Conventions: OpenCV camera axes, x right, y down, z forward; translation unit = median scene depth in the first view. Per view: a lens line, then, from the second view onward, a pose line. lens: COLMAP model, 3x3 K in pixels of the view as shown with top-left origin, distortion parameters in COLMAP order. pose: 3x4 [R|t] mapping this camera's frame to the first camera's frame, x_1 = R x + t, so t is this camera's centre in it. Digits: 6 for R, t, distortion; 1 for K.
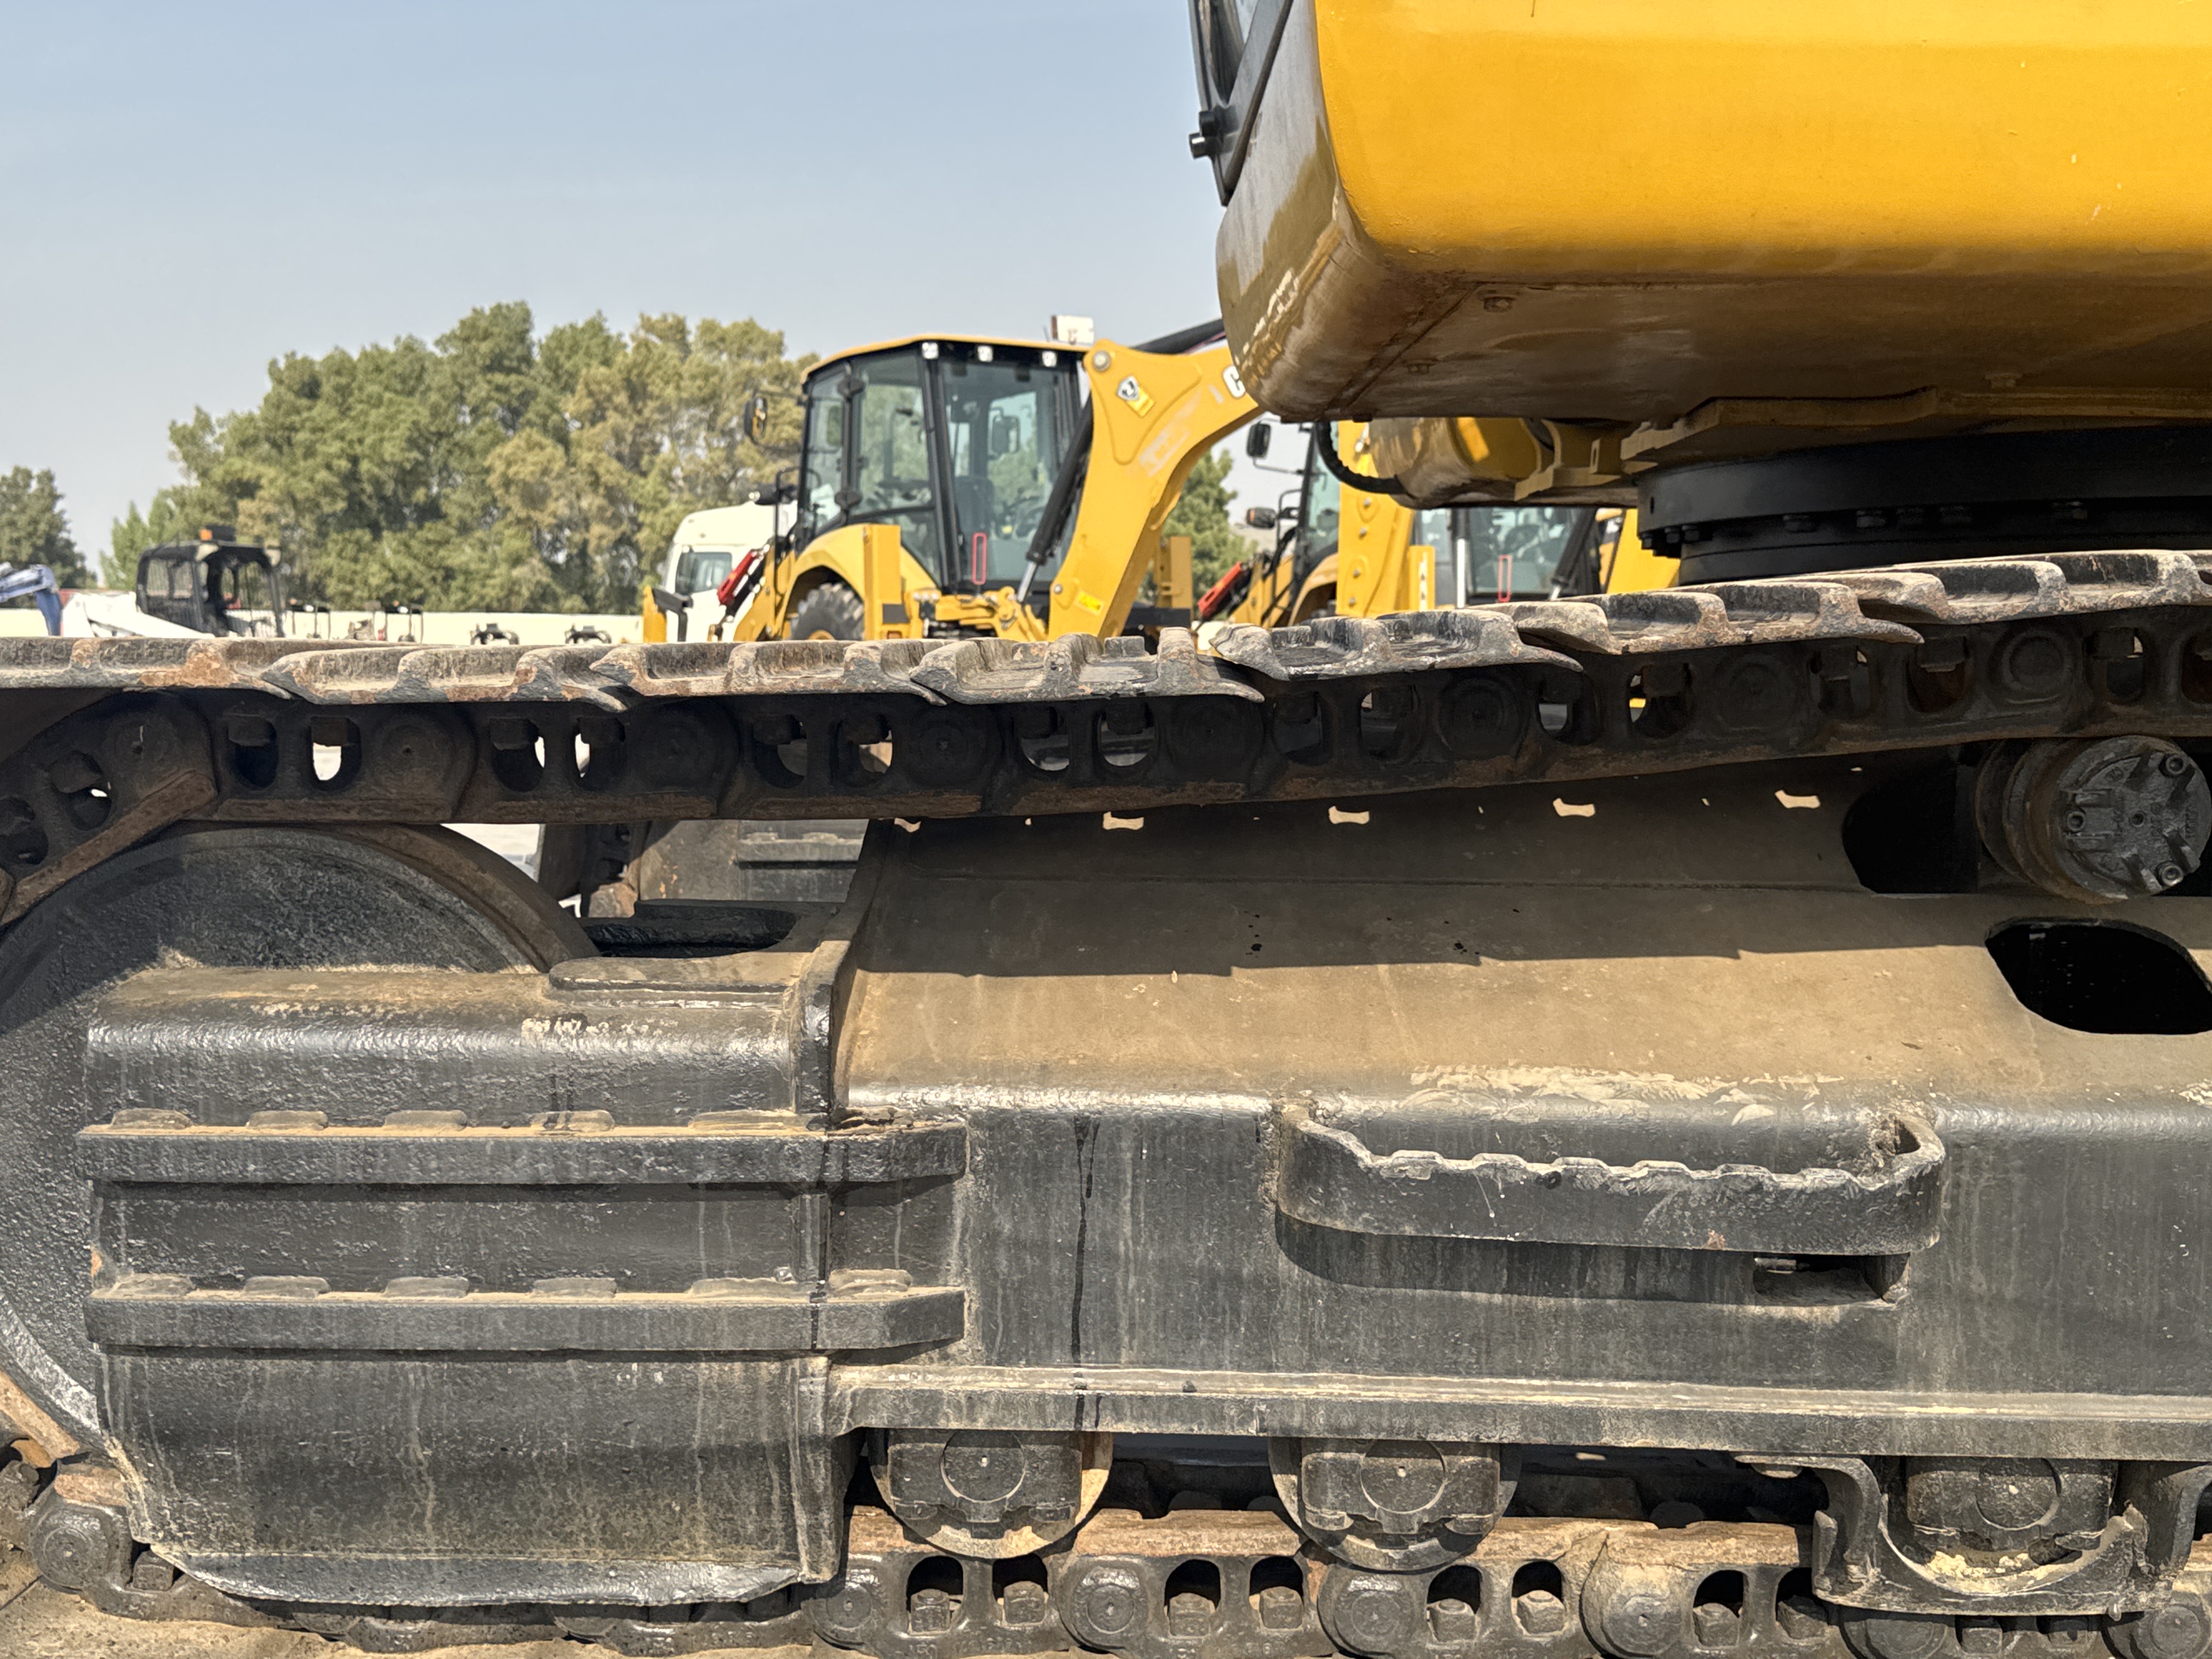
lens RADIAL K [[2403.4, 0, 1106.0], [0, 2403.4, 829.5], [0, 0, 1]] dist [0.124101, -0.314003]
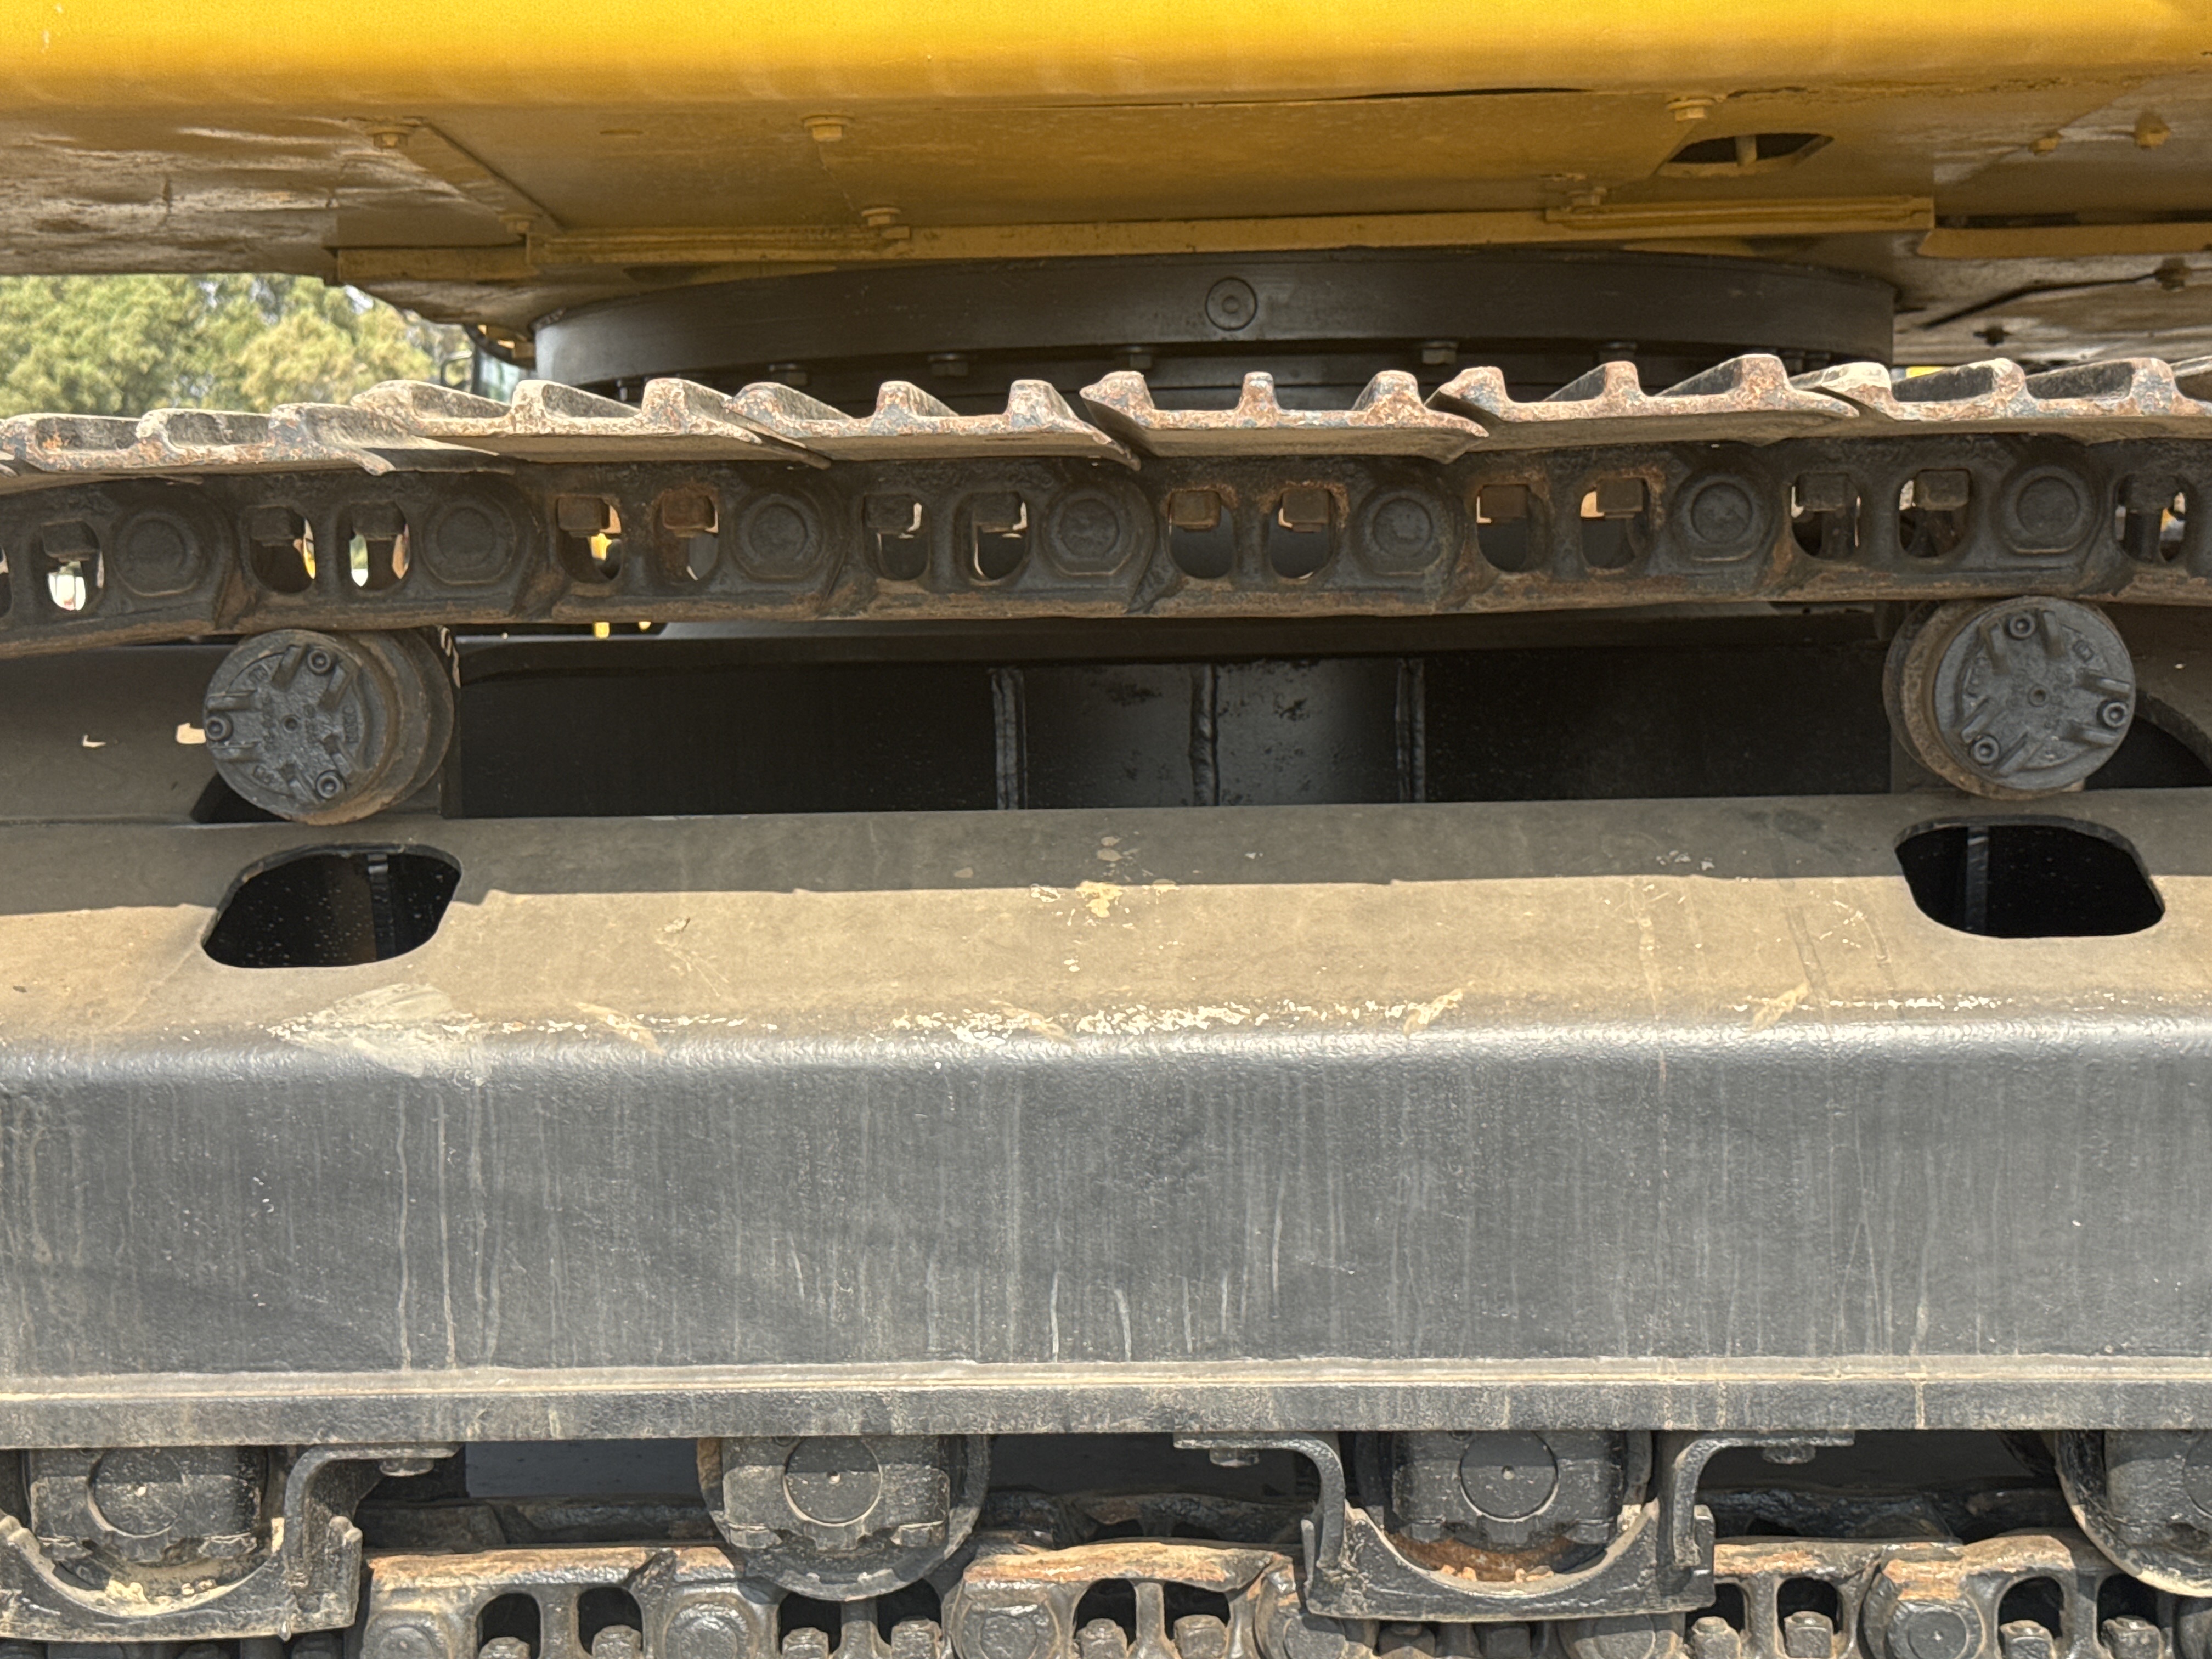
lens RADIAL K [[3393.8, 0, 1106.0], [0, 3393.8, 829.5], [0, 0, 1]] dist [0.159322, -0.261918]
pose [[0.999399, -0.029170, -0.018754, 0.767142], [0.029044, 0.999554, -0.006923, 0.052791], [0.018948, 0.006374, 0.999800, -0.242075]]
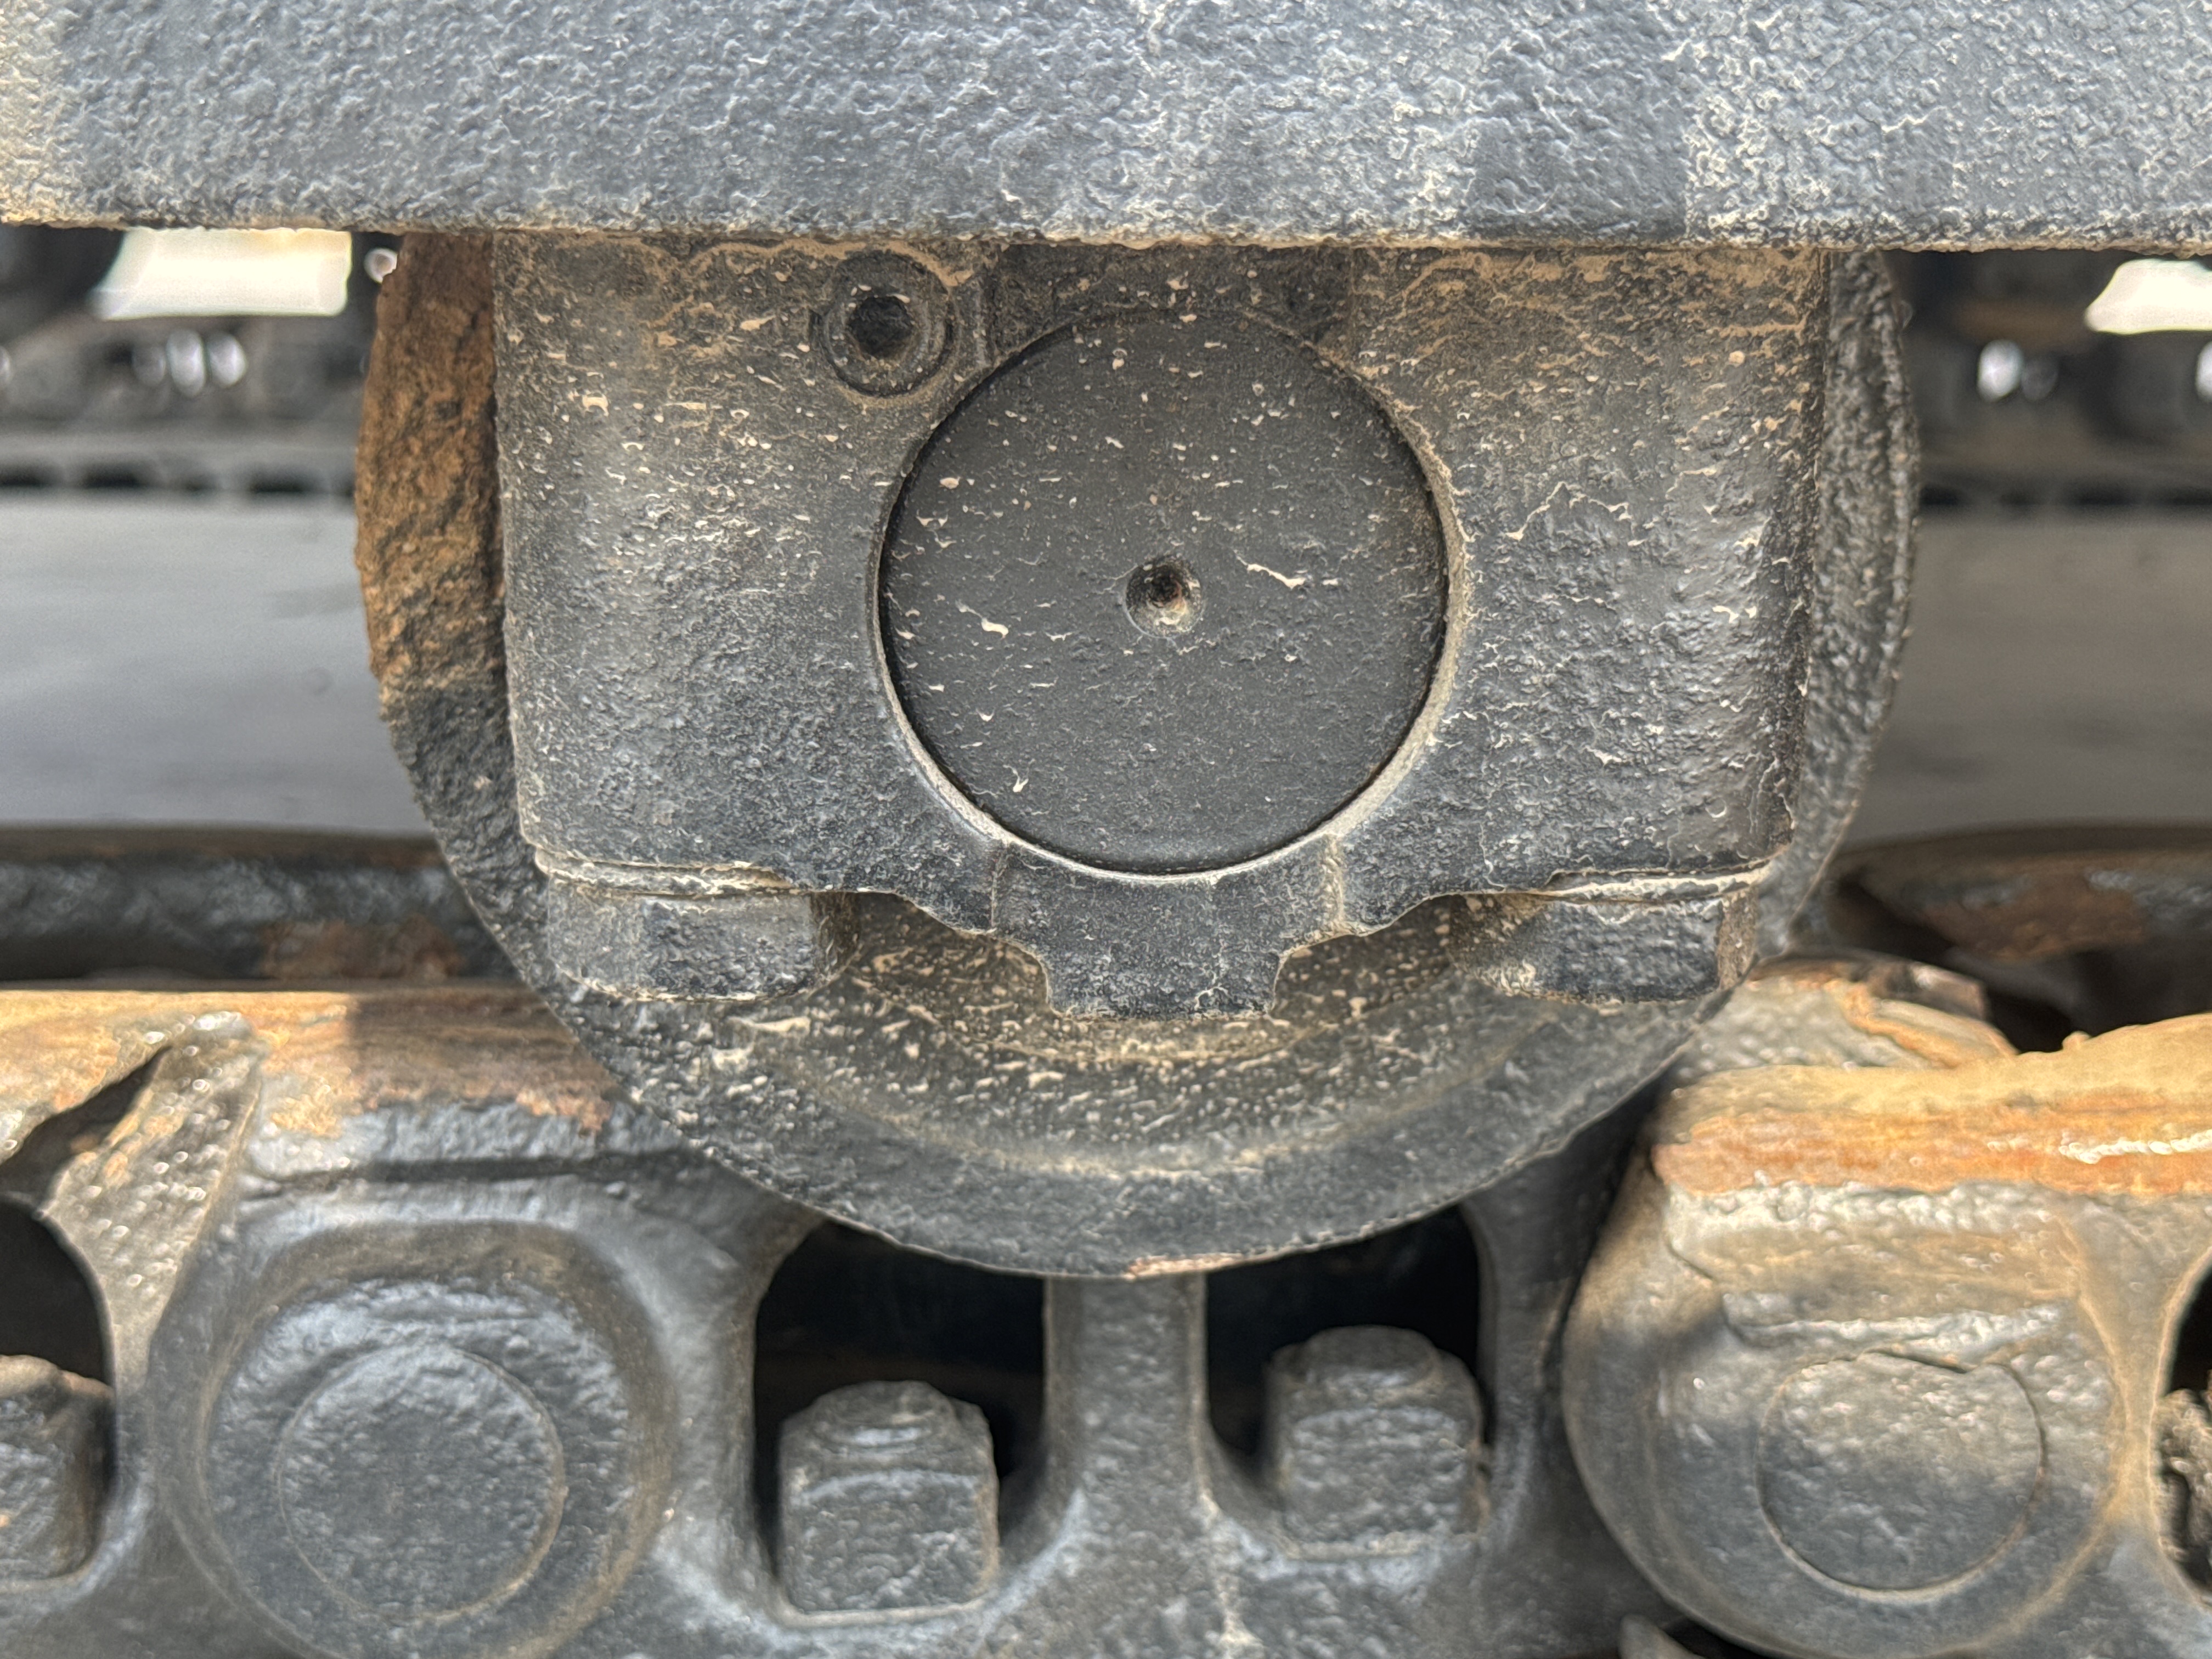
lens RADIAL K [[3275.7, 0, 1115.8], [0, 3275.7, 831.9], [0, 0, 1]] dist [0.146666, -0.095812]
pose [[0.997930, -0.008908, 0.063685, 0.620308], [0.001056, 0.992496, 0.122270, 0.268552], [-0.064296, -0.121949, 0.990452, 0.808569]]
